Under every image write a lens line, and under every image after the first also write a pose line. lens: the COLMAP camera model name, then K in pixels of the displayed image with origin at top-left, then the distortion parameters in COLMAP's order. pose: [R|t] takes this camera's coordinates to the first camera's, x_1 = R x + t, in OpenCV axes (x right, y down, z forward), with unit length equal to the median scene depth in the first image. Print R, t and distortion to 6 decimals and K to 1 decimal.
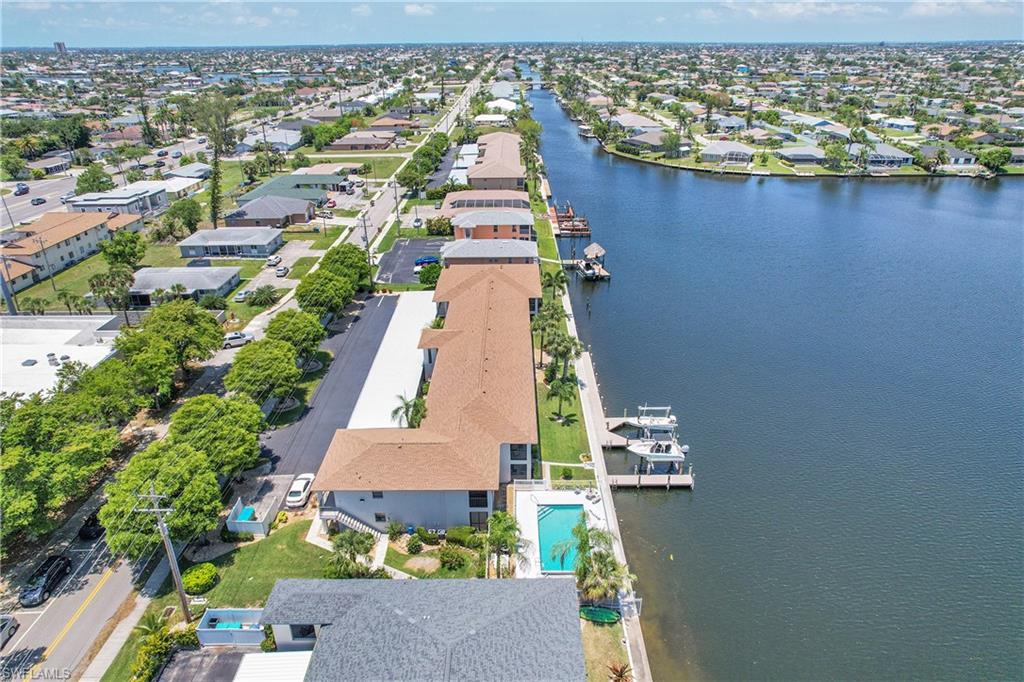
lens RADIAL K [[652.1, 0, 516.6], [0, 652.1, 339.2], [0, 0, 1]] dist [-0.072261, 0.065619]
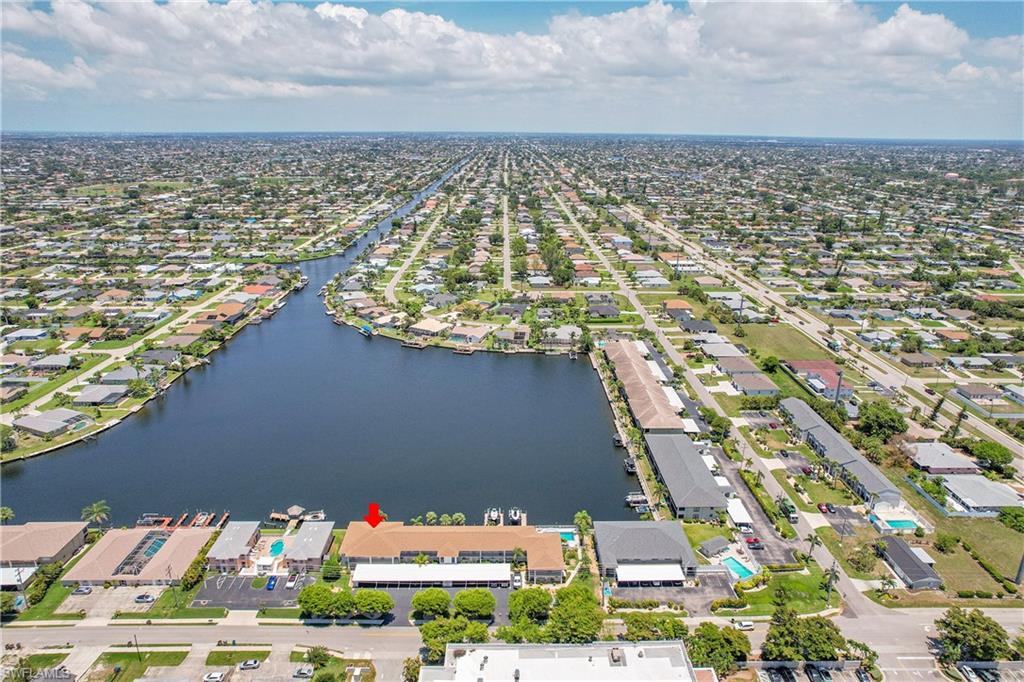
lens RADIAL K [[652.1, 0, 516.6], [0, 652.1, 339.2], [0, 0, 1]] dist [-0.072261, 0.065619]
pose [[-0.016037, -0.303073, 0.952832, -0.756283], [0.412591, 0.866033, 0.282408, -0.433930], [-0.910775, 0.397660, 0.111156, 0.113591]]
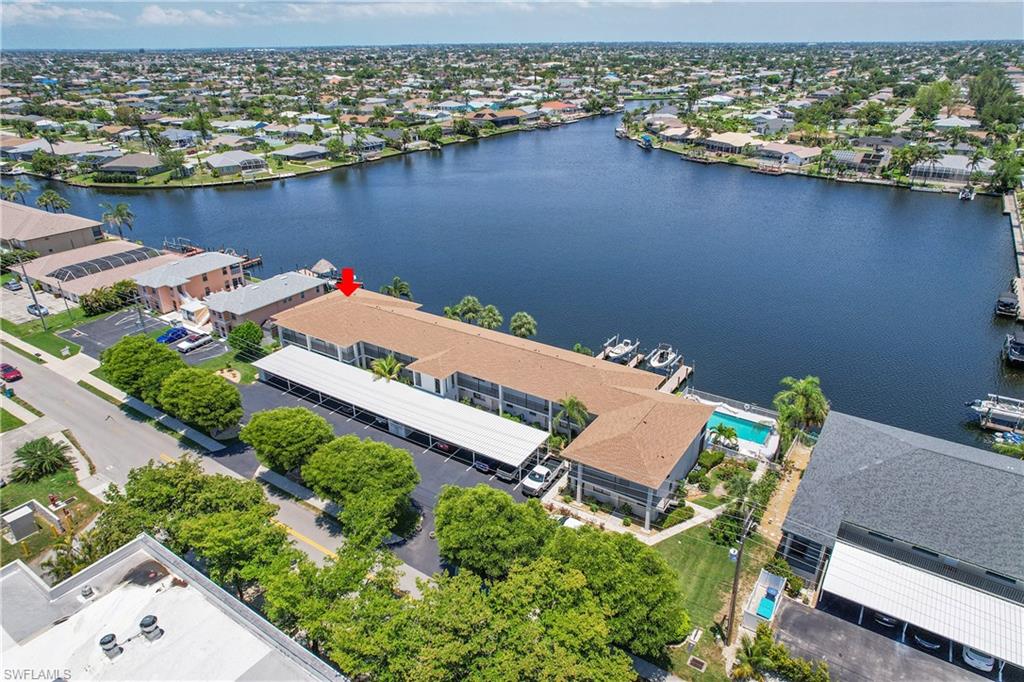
lens RADIAL K [[652.1, 0, 516.6], [0, 652.1, 339.2], [0, 0, 1]] dist [-0.072261, 0.065619]
pose [[0.553665, -0.348446, 0.756333, -0.292467], [0.355368, 0.920258, 0.163823, -0.057791], [-0.753105, 0.178074, 0.633342, 0.126632]]
